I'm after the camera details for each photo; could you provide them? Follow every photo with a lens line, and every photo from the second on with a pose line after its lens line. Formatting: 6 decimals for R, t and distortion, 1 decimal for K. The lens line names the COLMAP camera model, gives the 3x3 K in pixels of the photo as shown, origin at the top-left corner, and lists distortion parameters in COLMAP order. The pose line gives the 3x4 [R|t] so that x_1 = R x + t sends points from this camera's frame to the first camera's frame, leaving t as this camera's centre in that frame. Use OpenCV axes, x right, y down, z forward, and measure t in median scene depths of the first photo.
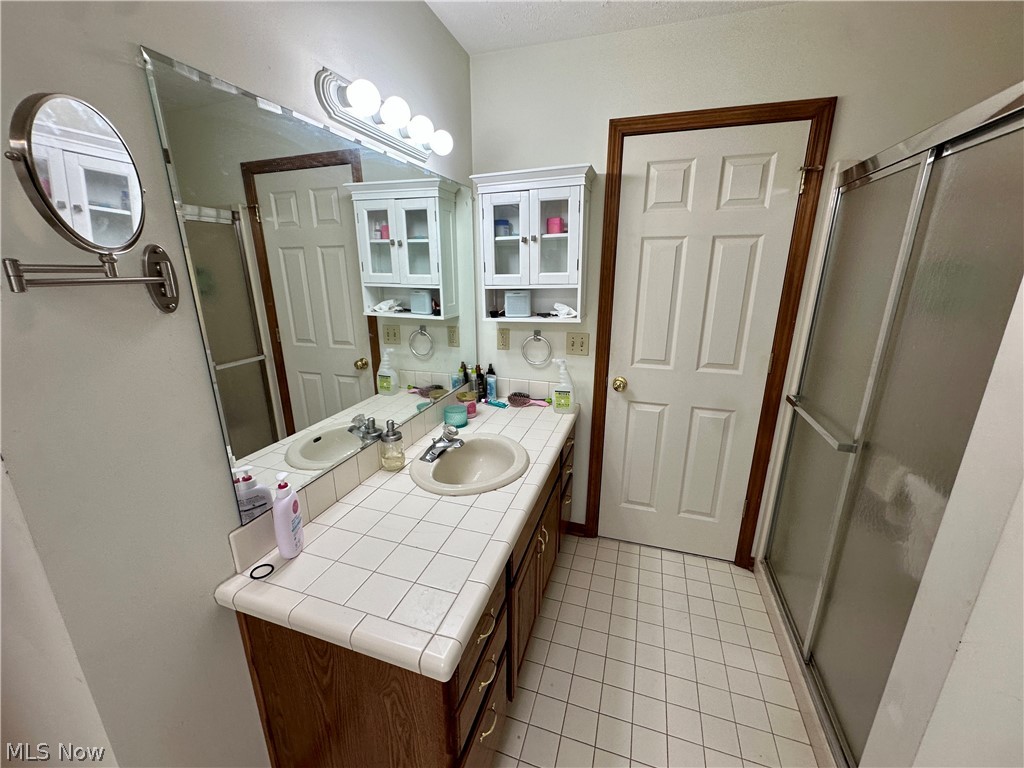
lens RADIAL K [[410.8, 0, 510.0], [0, 410.8, 386.3], [0, 0, 1]] dist [-0.003867, 0.000212]
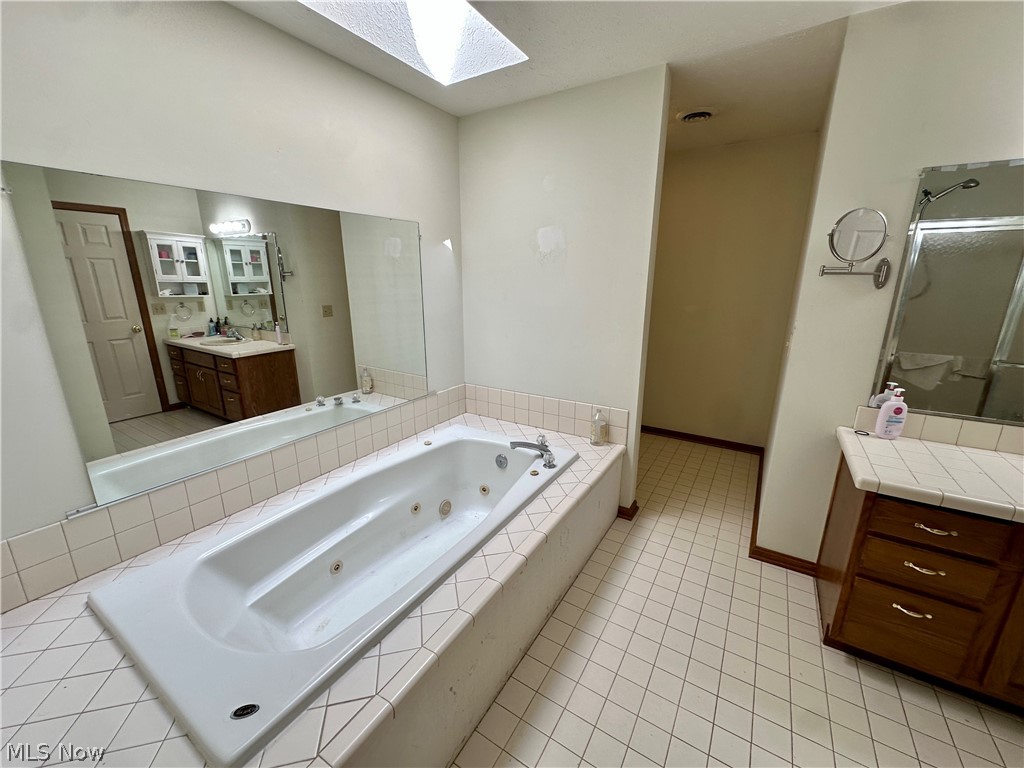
lens RADIAL K [[410.8, 0, 512.4], [0, 410.8, 384.6], [0, 0, 1]] dist [-0.003867, 0.000212]
pose [[0.240403, -0.238428, 0.940935, -1.983586], [0.258221, 0.950143, 0.174788, 0.326512], [-0.935697, 0.200949, 0.289985, -1.084307]]
